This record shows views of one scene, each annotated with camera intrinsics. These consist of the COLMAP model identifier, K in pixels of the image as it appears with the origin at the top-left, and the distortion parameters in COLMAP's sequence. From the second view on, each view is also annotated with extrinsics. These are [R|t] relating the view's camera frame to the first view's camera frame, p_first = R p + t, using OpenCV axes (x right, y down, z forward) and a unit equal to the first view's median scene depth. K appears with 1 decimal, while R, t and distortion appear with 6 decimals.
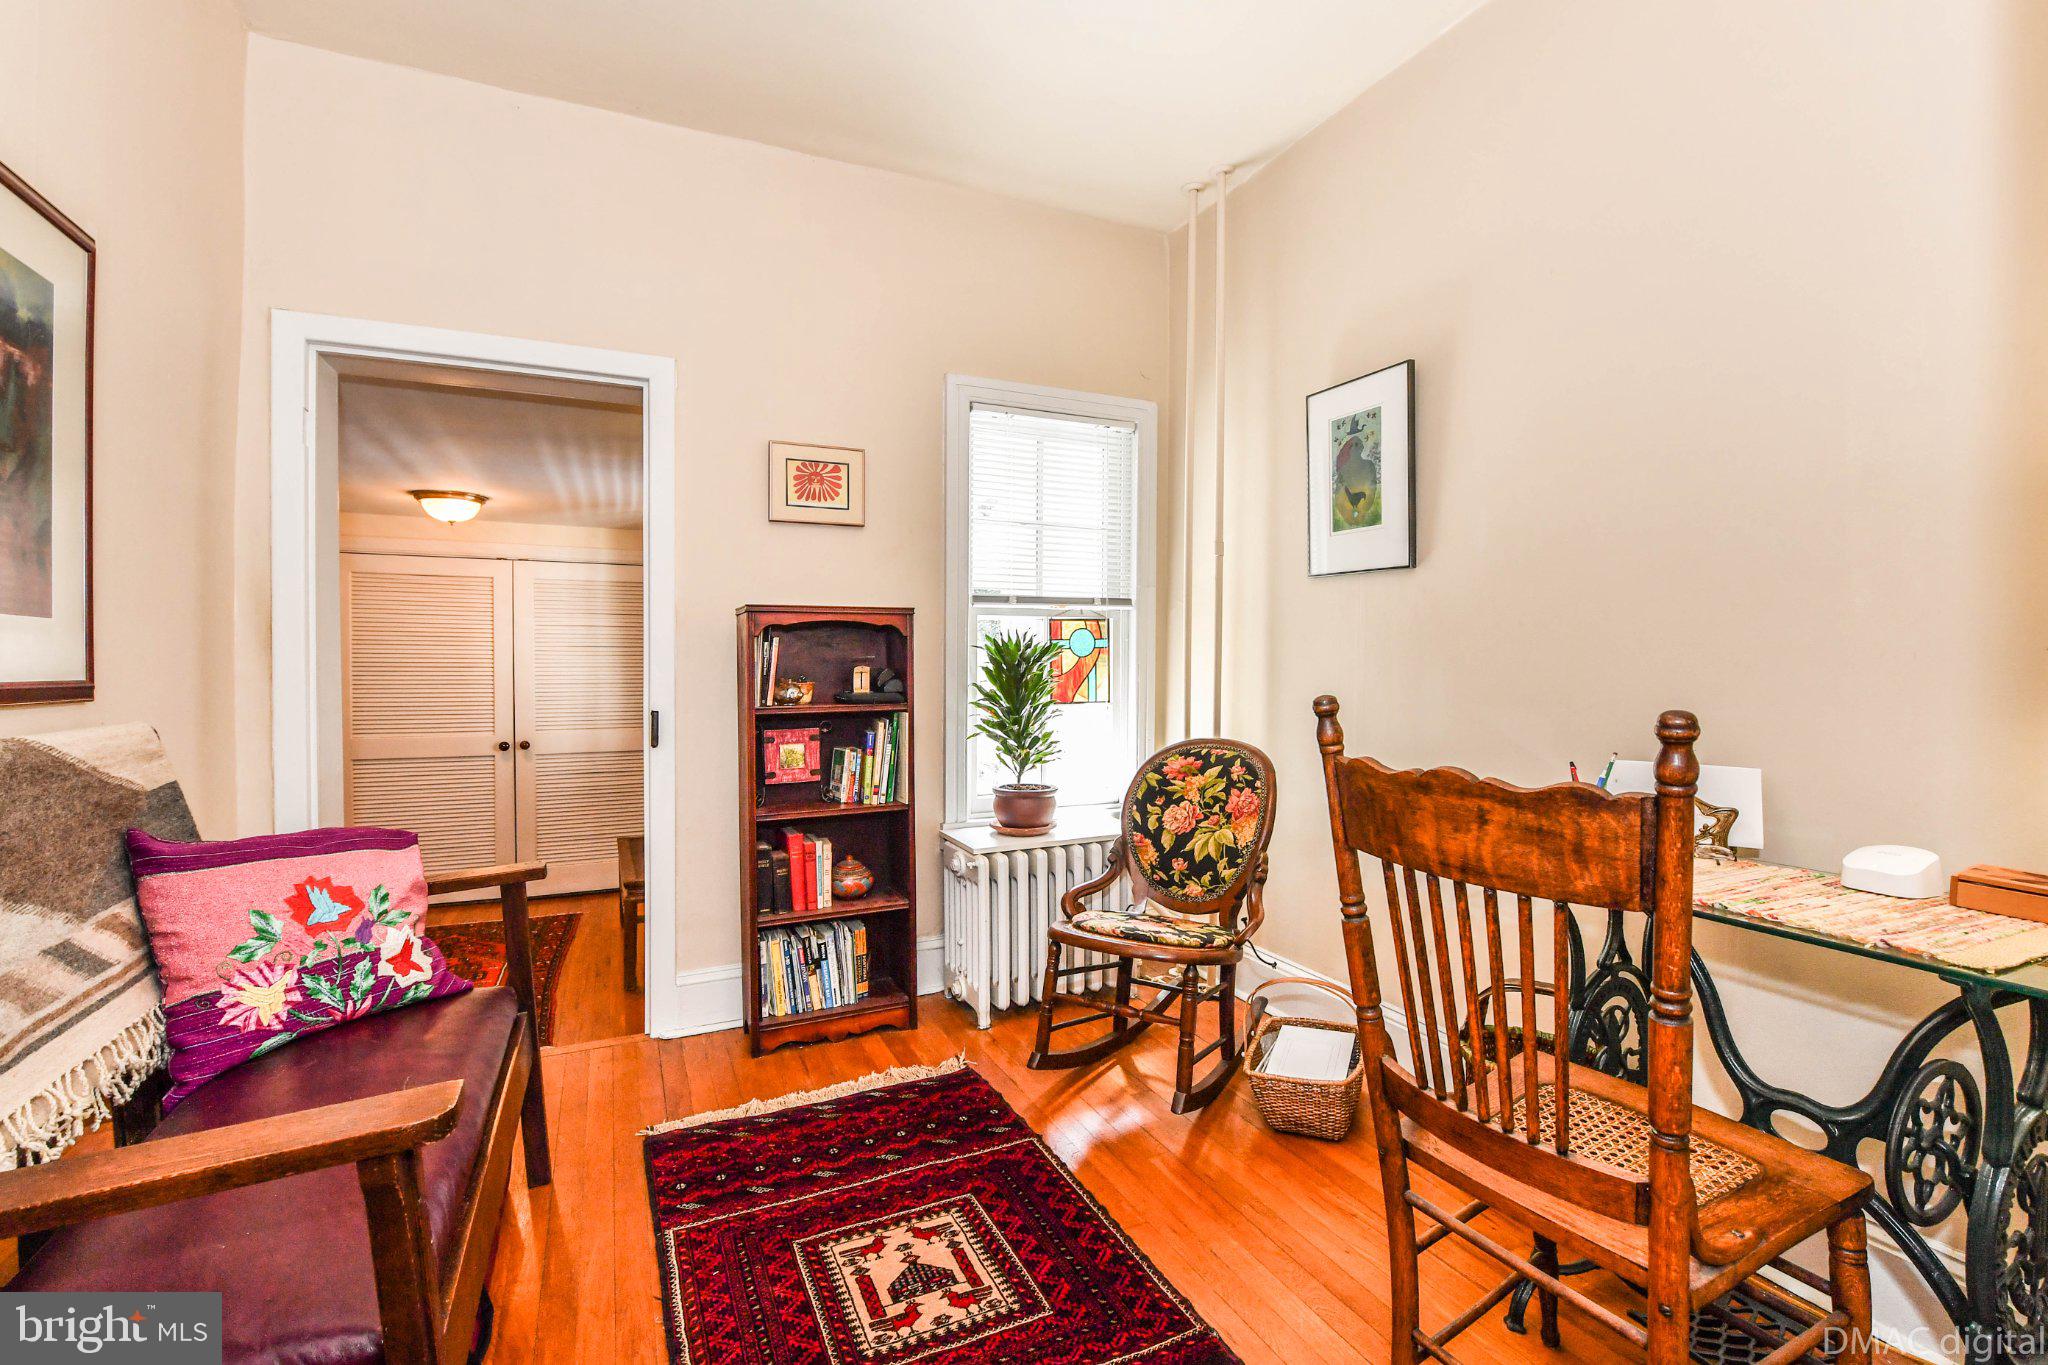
lens RADIAL K [[916.0, 0, 1020.7], [0, 916.0, 675.8], [0, 0, 1]] dist [-0.012810, -0.002356]
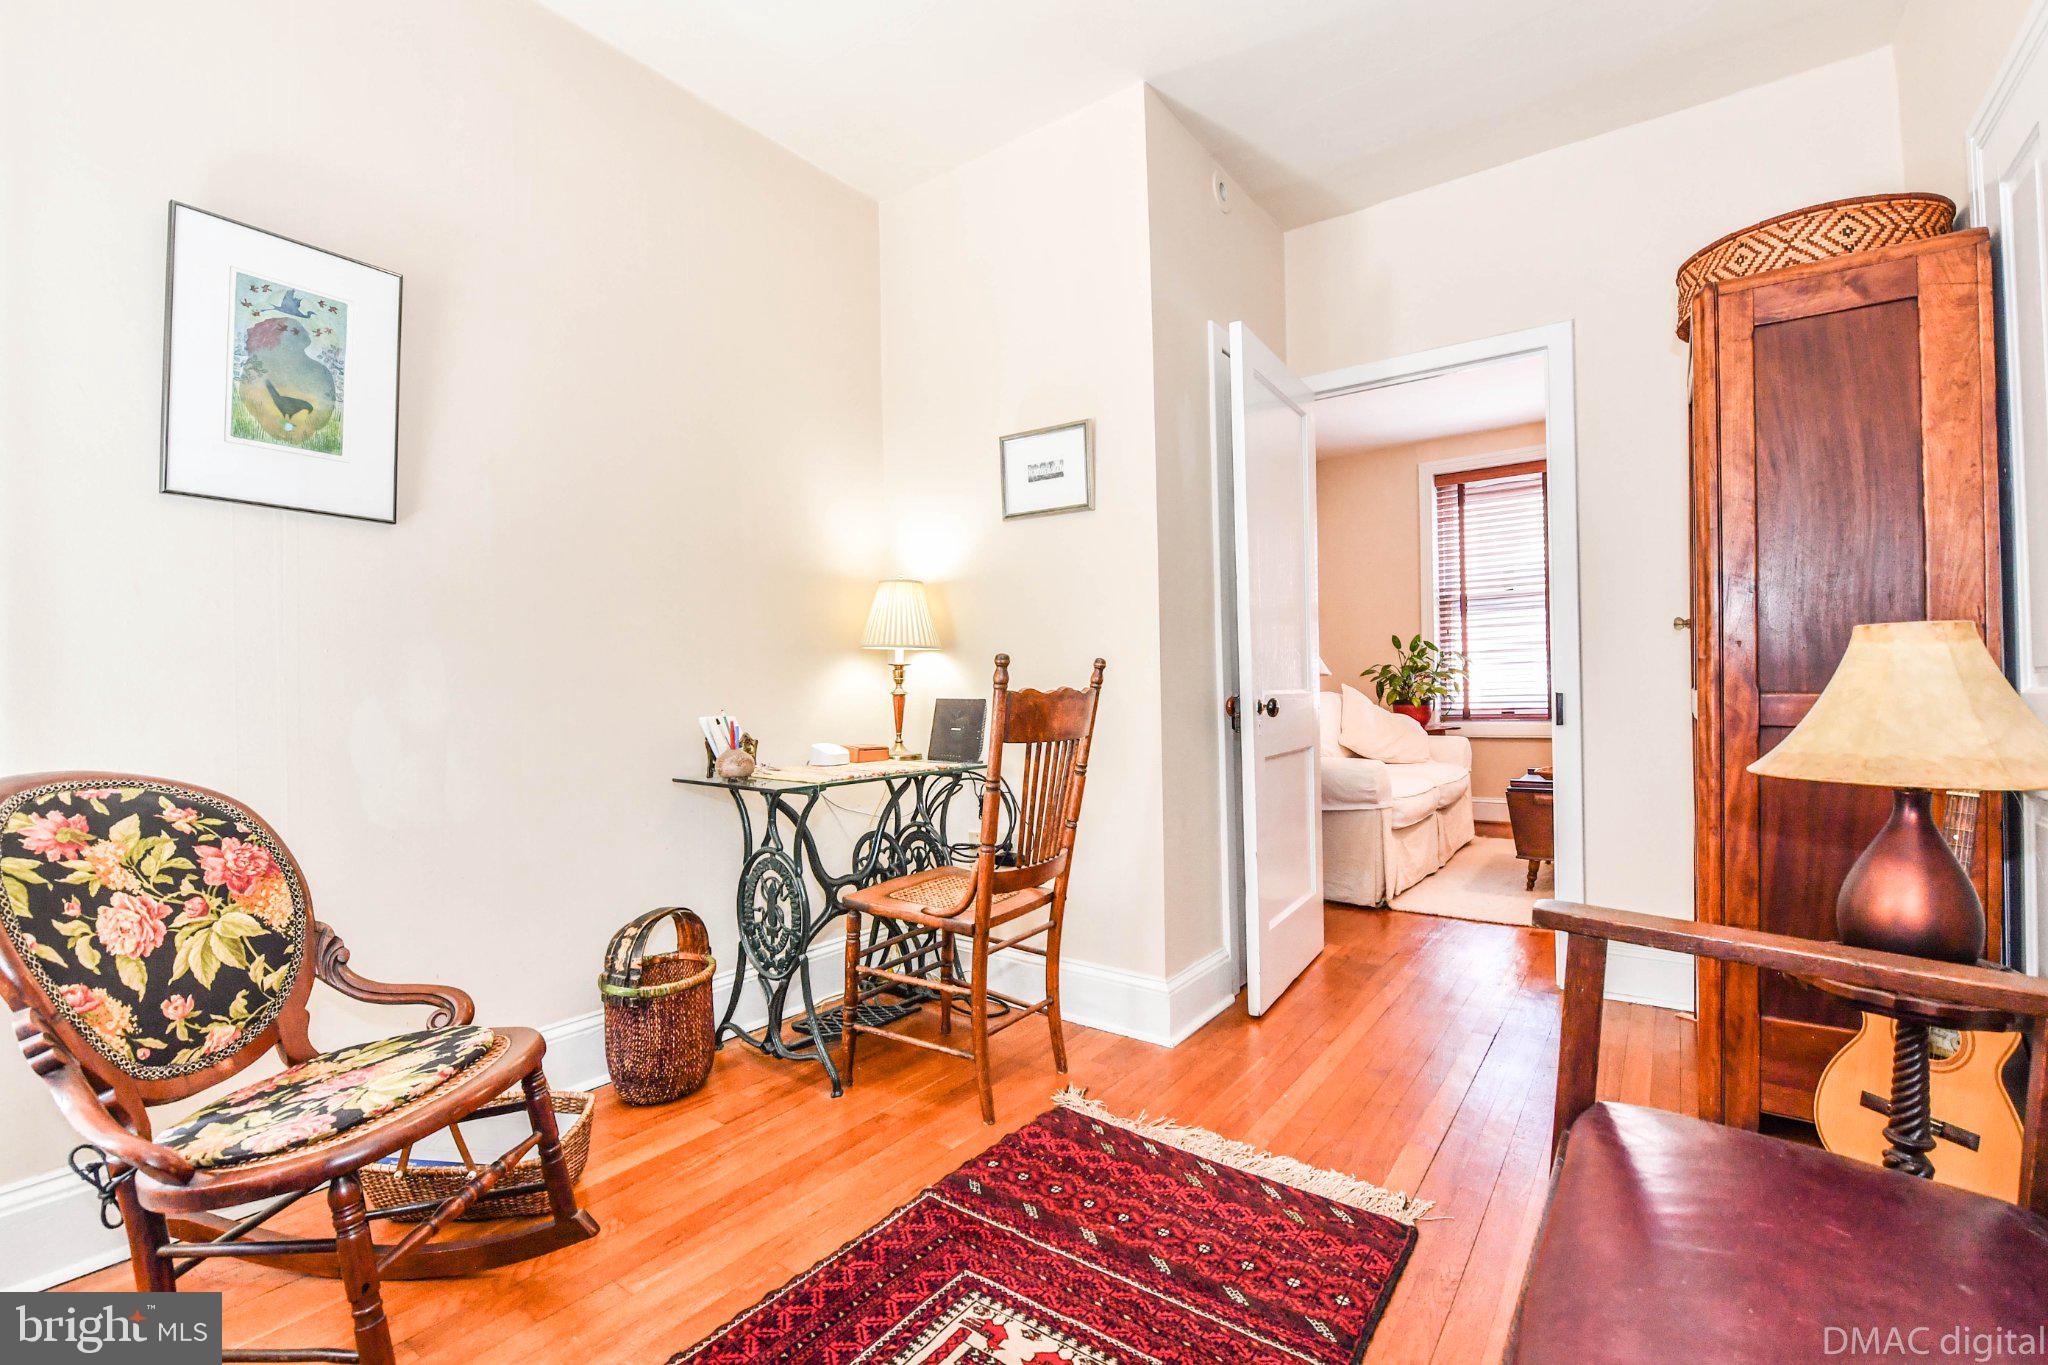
lens RADIAL K [[916.0, 0, 1014.8], [0, 916.0, 672.0], [0, 0, 1]] dist [-0.012810, -0.002356]
pose [[-0.501959, 0.022079, 0.864610, -0.517500], [0.024213, 0.999641, -0.011470, 0.035302], [-0.864552, 0.015178, -0.502313, 0.862472]]
